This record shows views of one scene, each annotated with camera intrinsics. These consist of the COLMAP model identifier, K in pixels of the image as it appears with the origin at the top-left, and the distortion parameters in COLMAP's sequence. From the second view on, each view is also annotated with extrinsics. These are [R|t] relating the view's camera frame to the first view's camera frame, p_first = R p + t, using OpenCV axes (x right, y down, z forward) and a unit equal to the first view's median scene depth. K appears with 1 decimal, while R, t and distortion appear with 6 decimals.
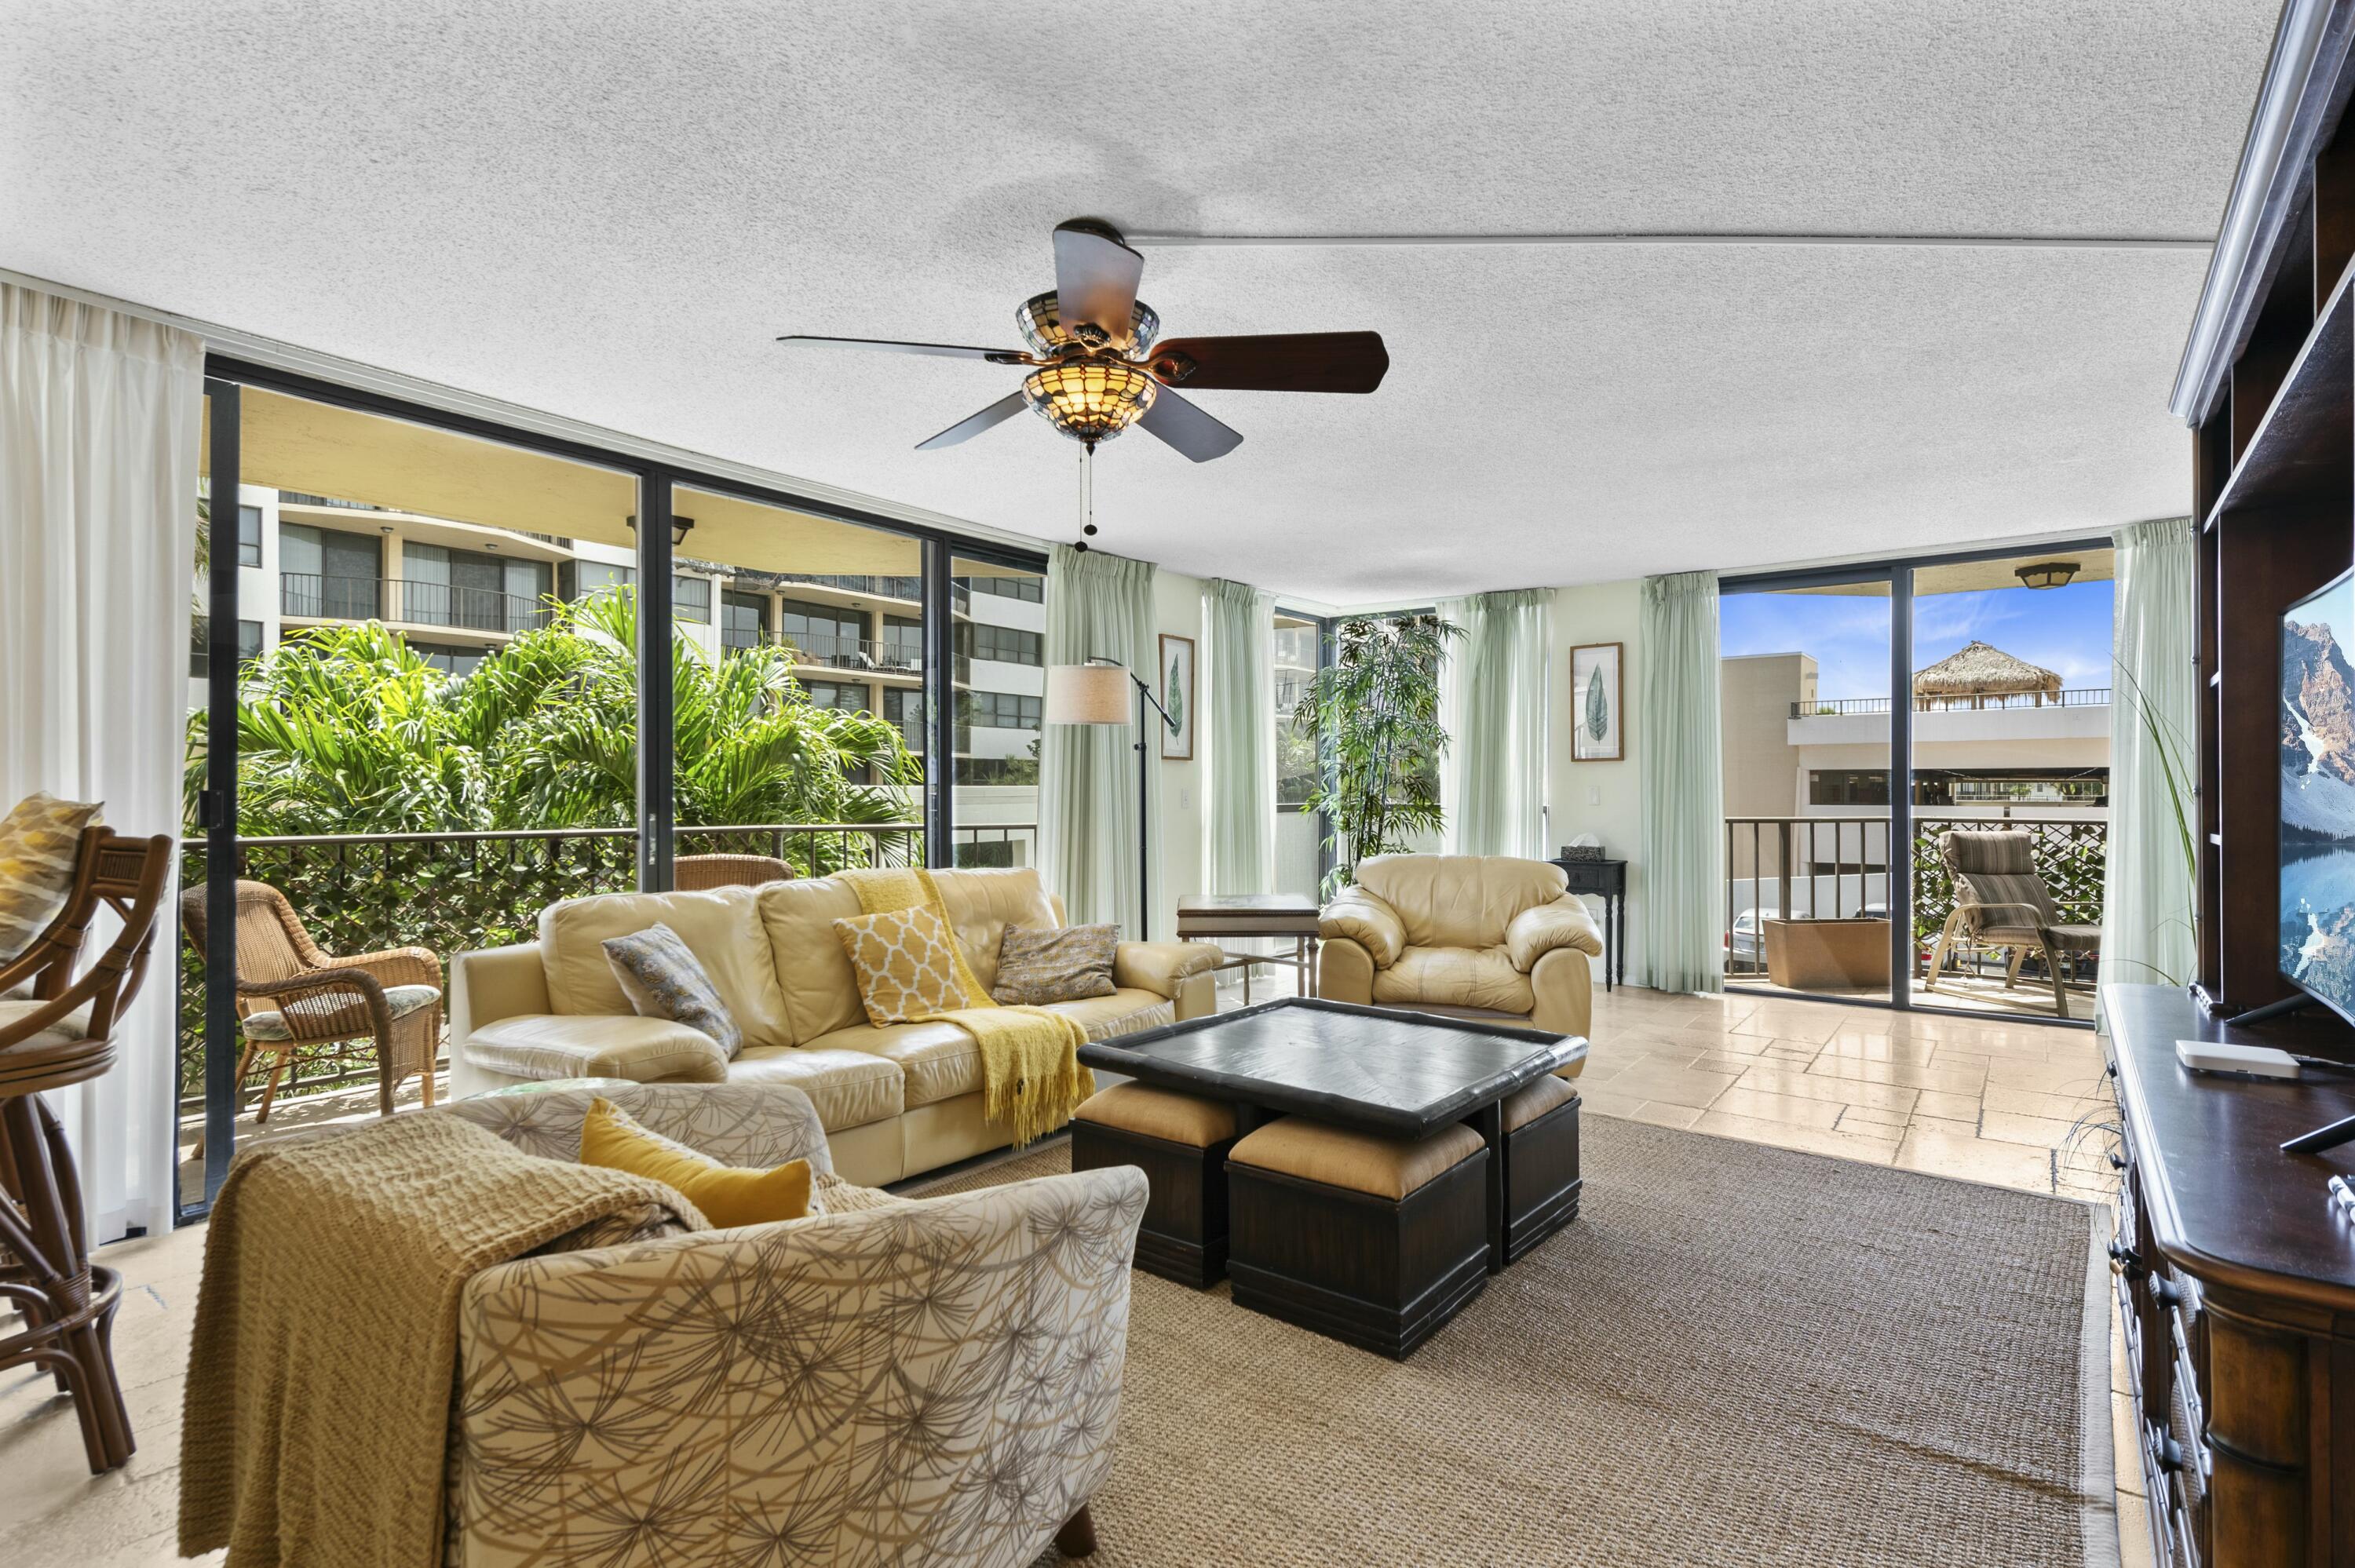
lens RADIAL K [[1122.9, 0, 1173.1], [0, 1122.9, 780.1], [0, 0, 1]] dist [0.020529, -0.009151]
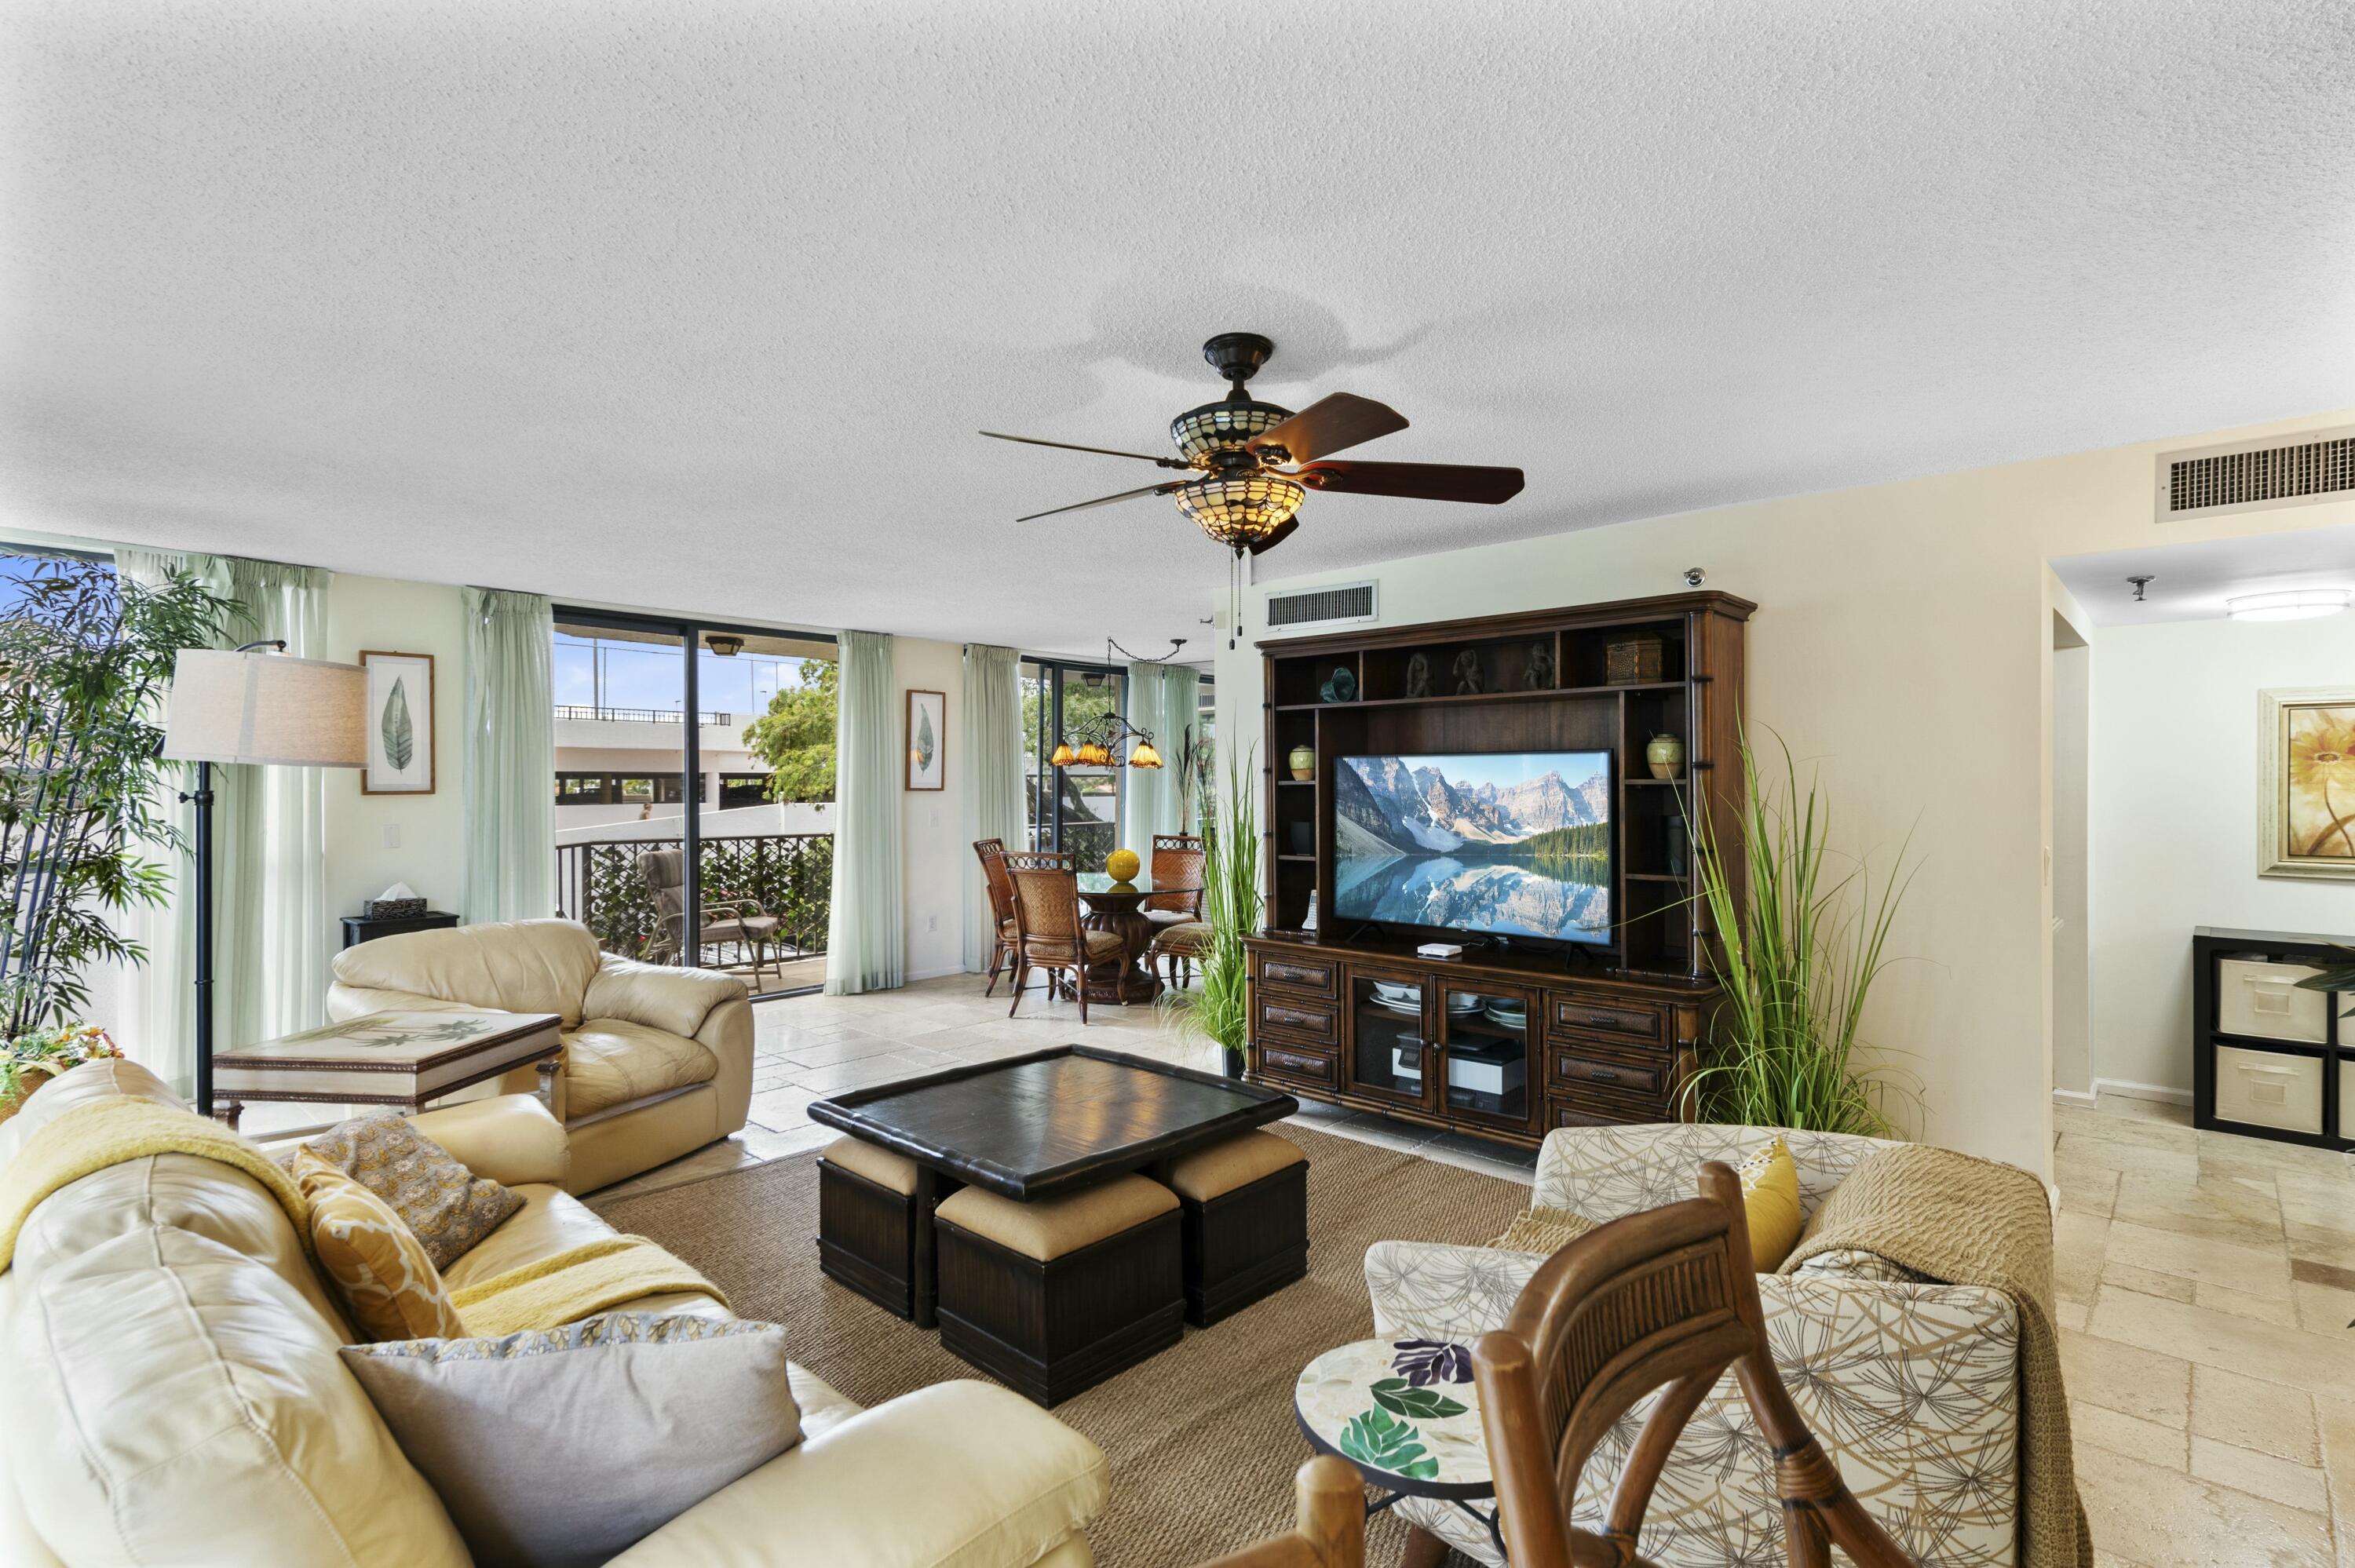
lens RADIAL K [[1122.9, 0, 1173.1], [0, 1122.9, 780.1], [0, 0, 1]] dist [0.020529, -0.009151]
pose [[0.091015, -0.002298, 0.995847, -0.423644], [-0.001550, 0.999996, 0.002450, -0.031812], [-0.995848, -0.001767, 0.091011, 0.376092]]
